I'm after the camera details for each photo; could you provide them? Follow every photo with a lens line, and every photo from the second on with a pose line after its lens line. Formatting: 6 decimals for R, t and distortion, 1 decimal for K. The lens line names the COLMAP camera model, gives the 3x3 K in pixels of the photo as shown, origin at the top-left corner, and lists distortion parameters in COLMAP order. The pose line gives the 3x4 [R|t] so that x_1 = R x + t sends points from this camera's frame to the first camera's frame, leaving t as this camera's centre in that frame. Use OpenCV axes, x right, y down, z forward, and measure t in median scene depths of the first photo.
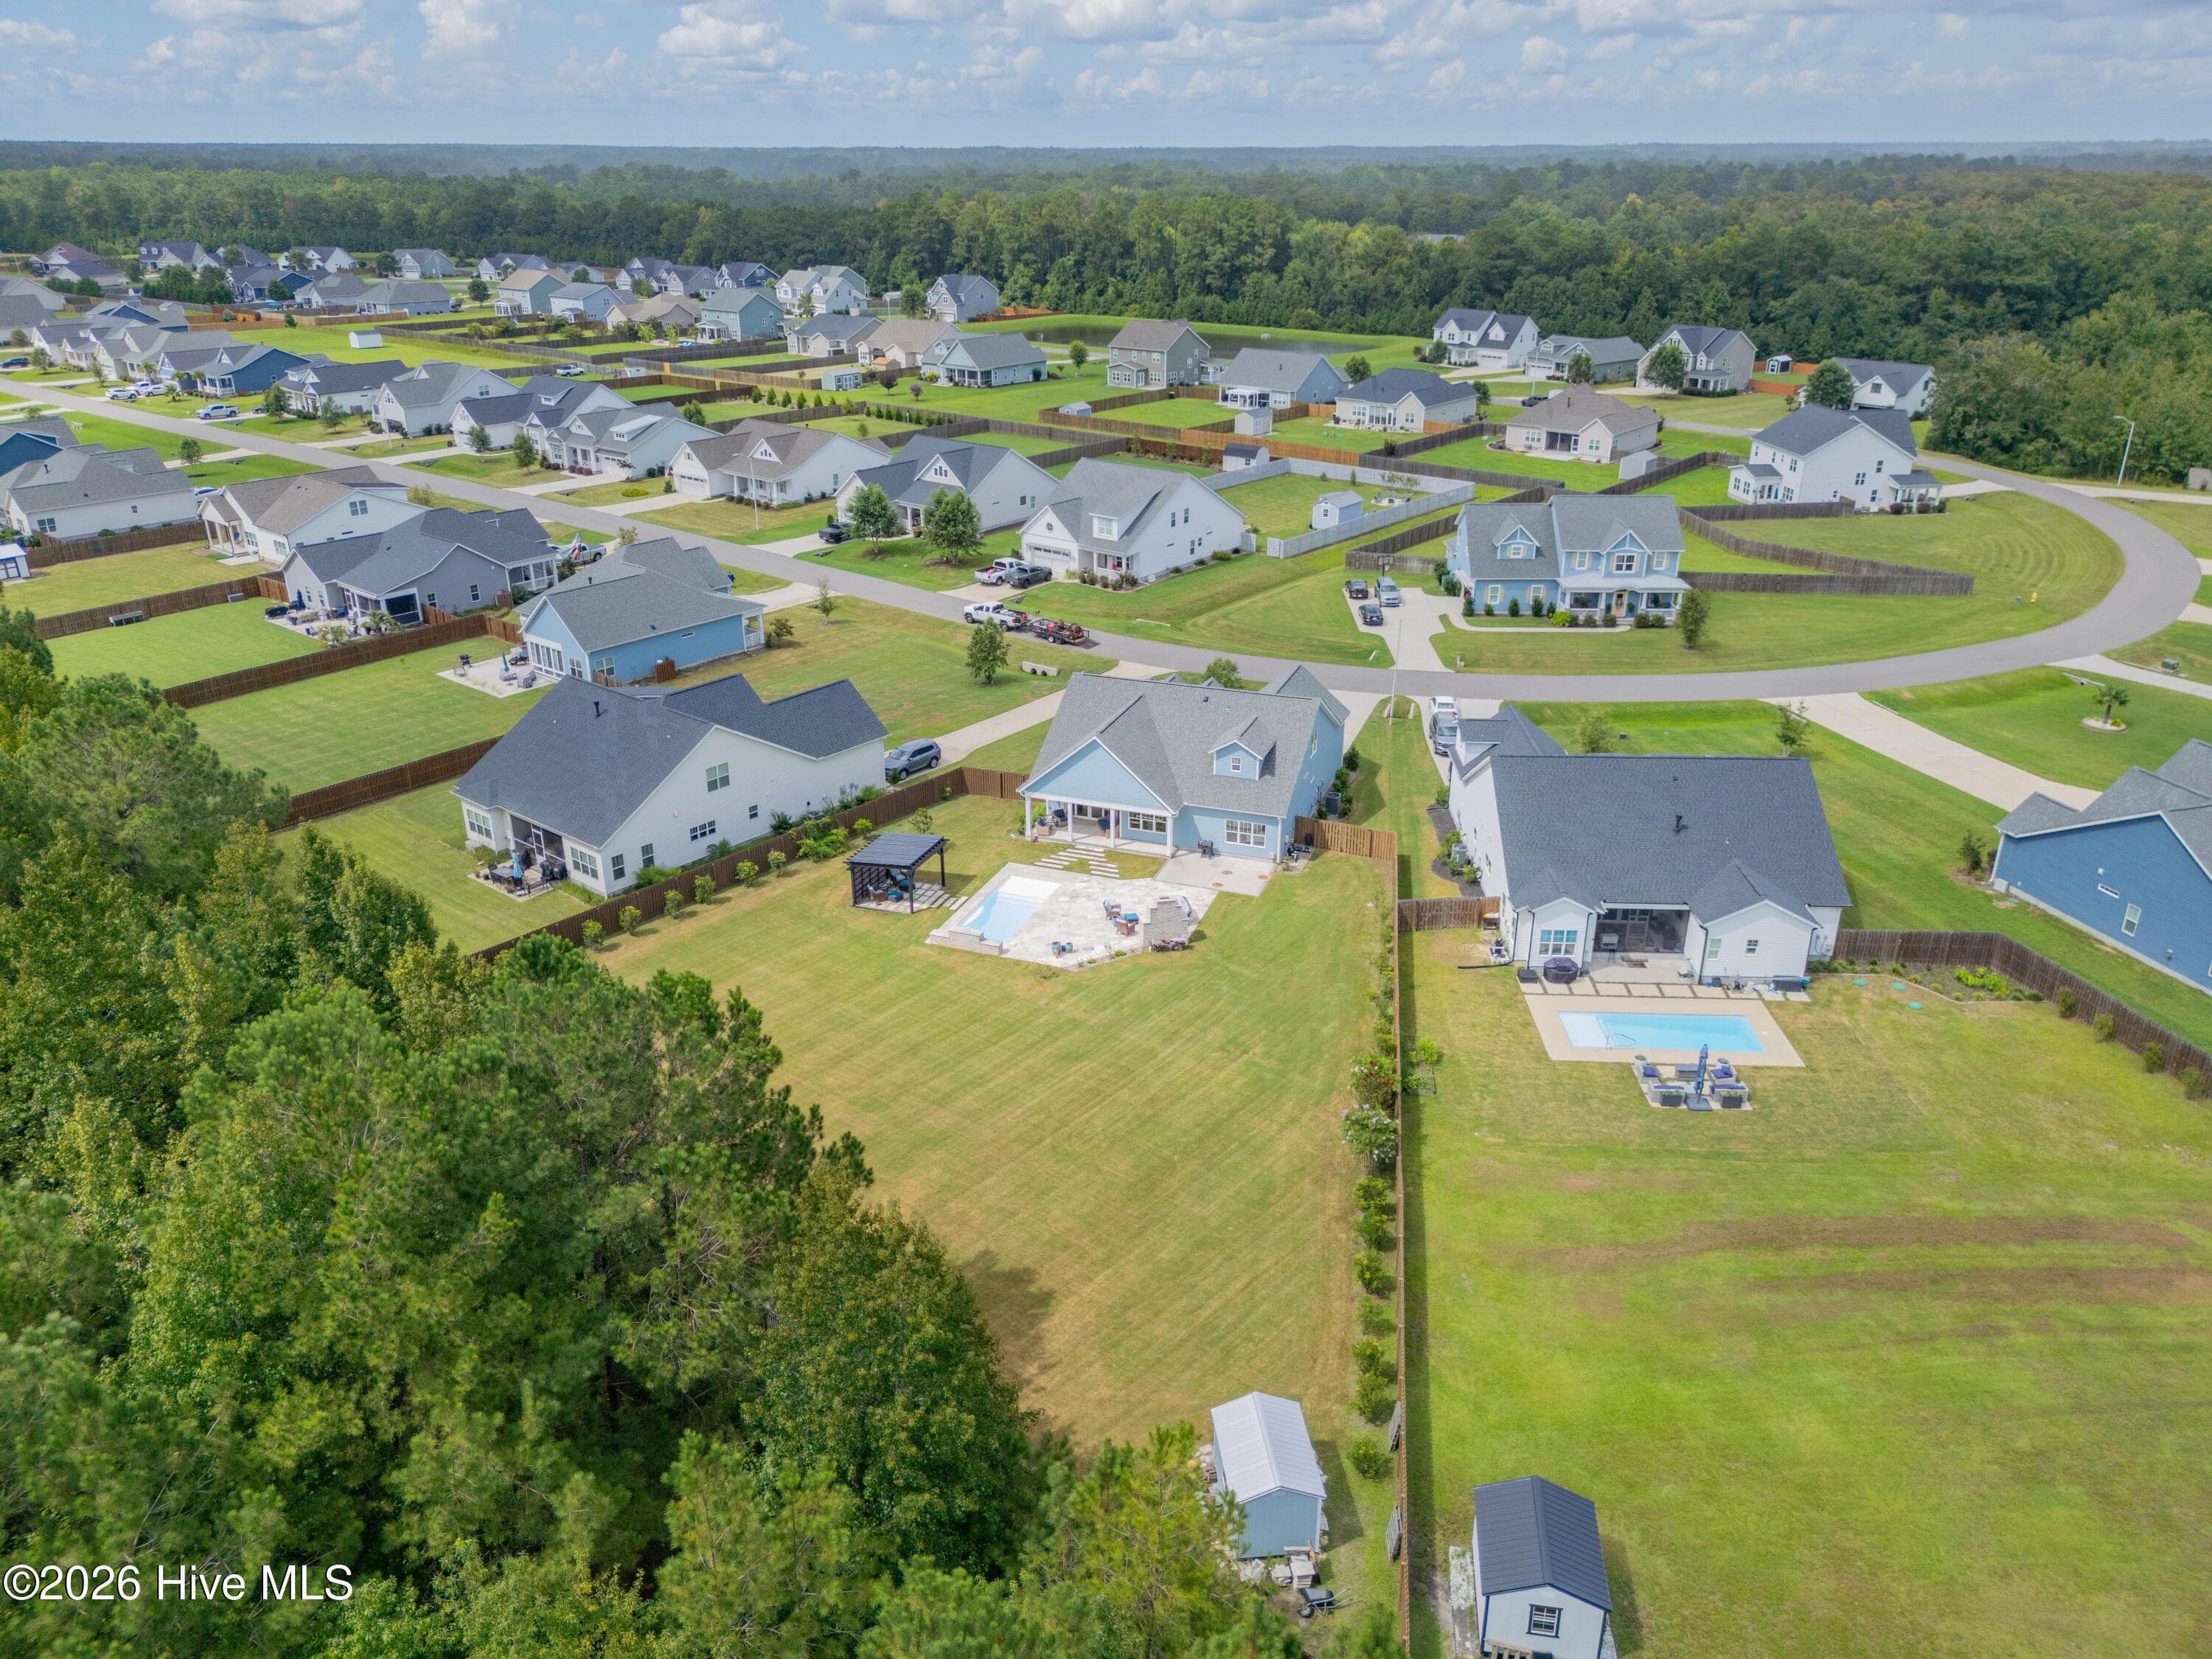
lens RADIAL K [[1558.7, 0, 1096.9], [0, 1558.7, 825.2], [0, 0, 1]] dist [0.055040, -0.049942]
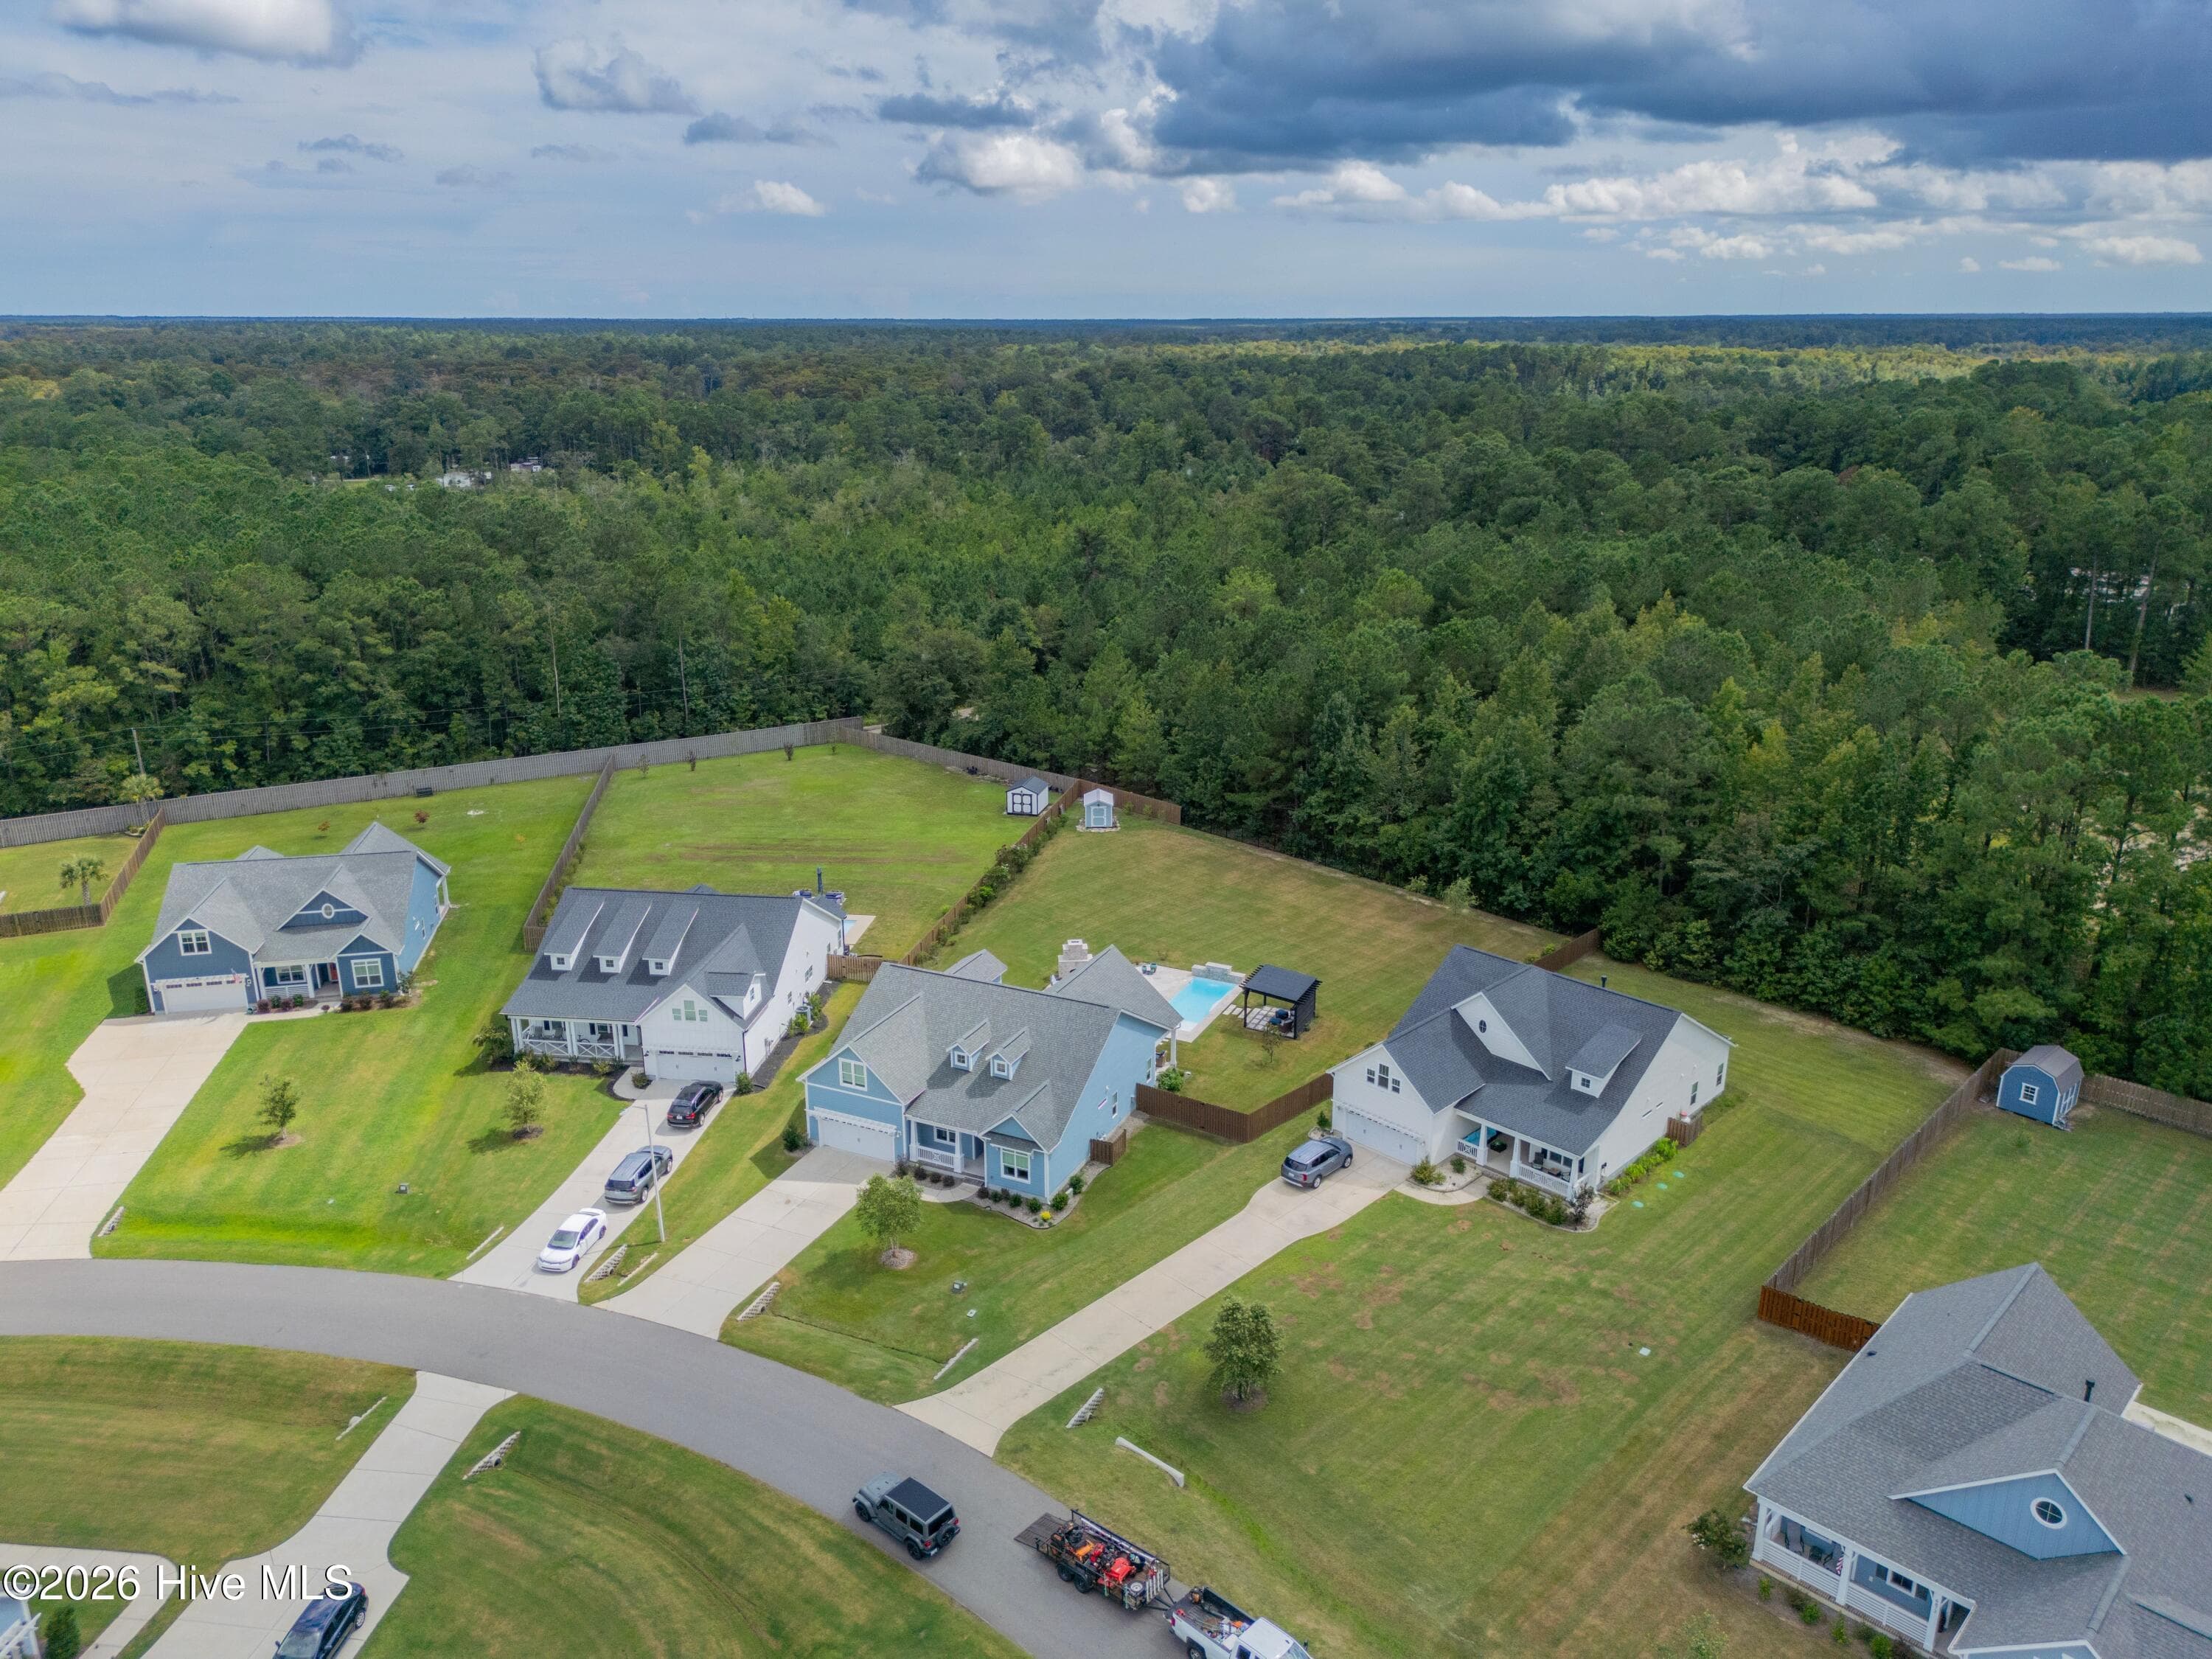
lens RADIAL K [[1579.5, 0, 1097.0], [0, 1579.5, 829.5], [0, 0, 1]] dist [0.060517, -0.056850]
pose [[-0.996140, -0.024740, 0.084220, -0.047296], [0.037098, 0.750907, 0.659365, -0.499487], [-0.079554, 0.659944, -0.747091, 1.040869]]
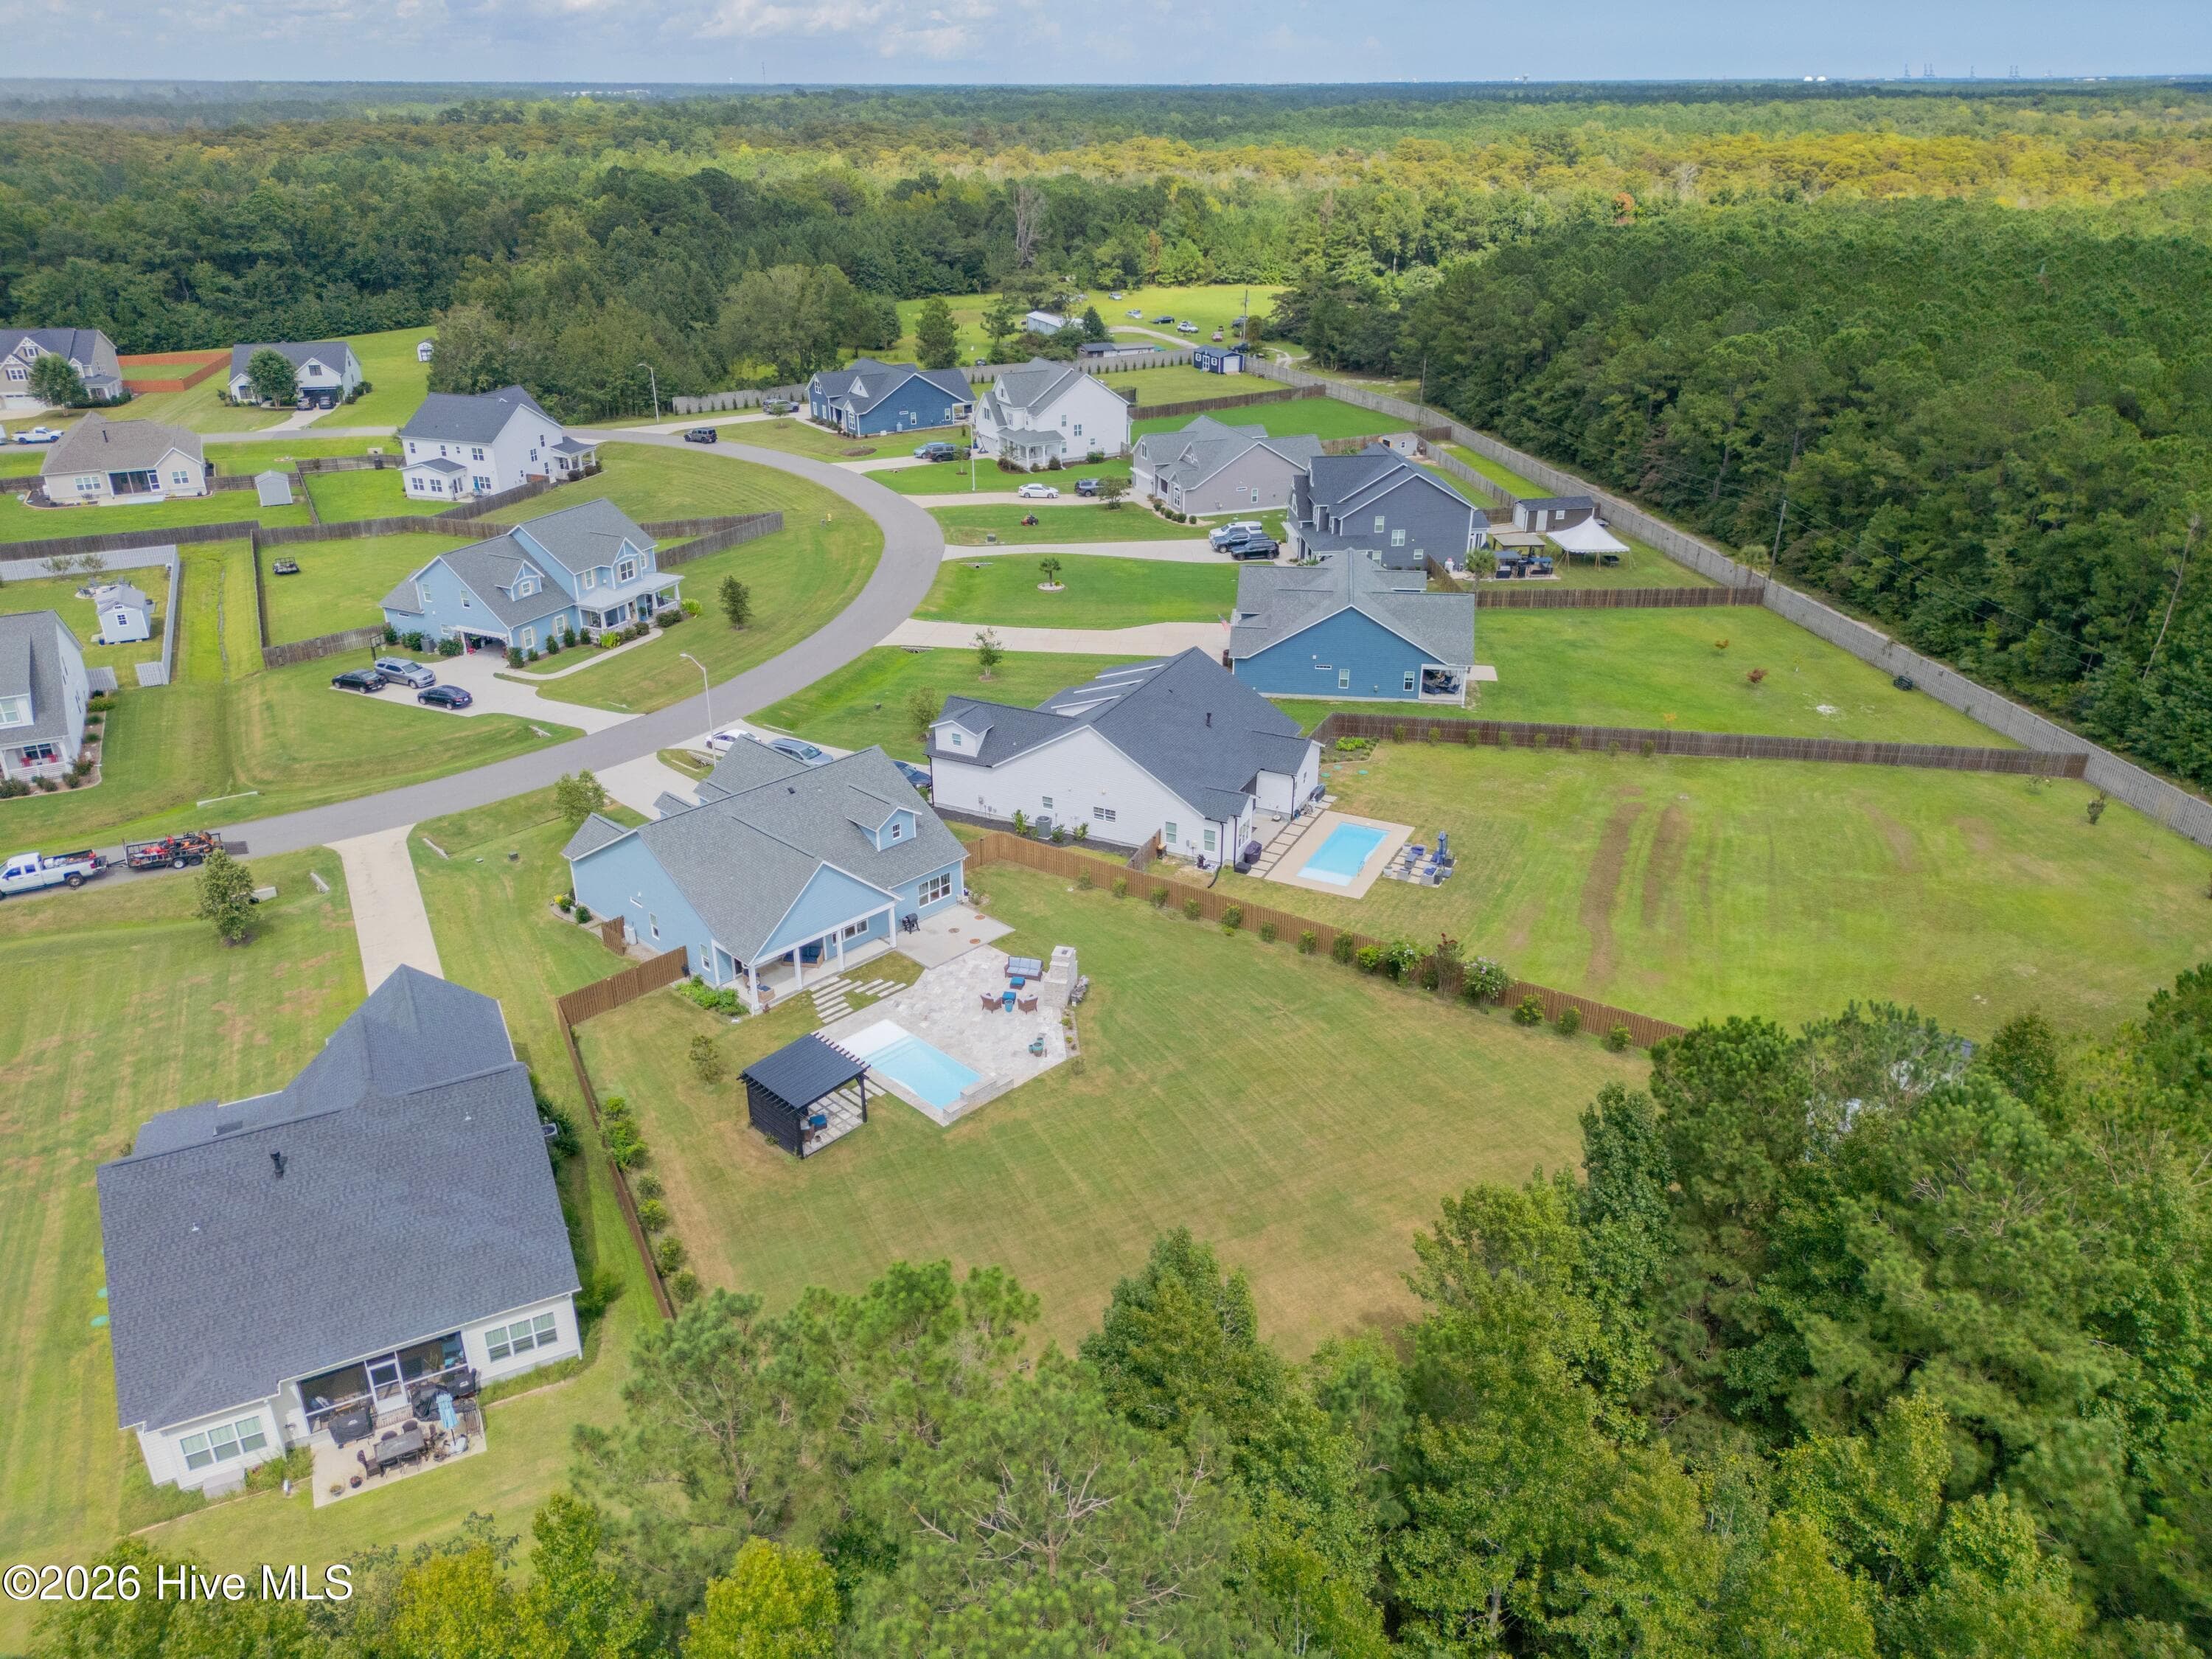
lens RADIAL K [[1579.5, 0, 1097.0], [0, 1579.5, 829.5], [0, 0, 1]] dist [0.060517, -0.056850]
pose [[0.411932, -0.386154, 0.825346, -0.394373], [0.362388, 0.900480, 0.240438, -0.136309], [-0.836054, 0.200051, 0.510874, 0.232606]]
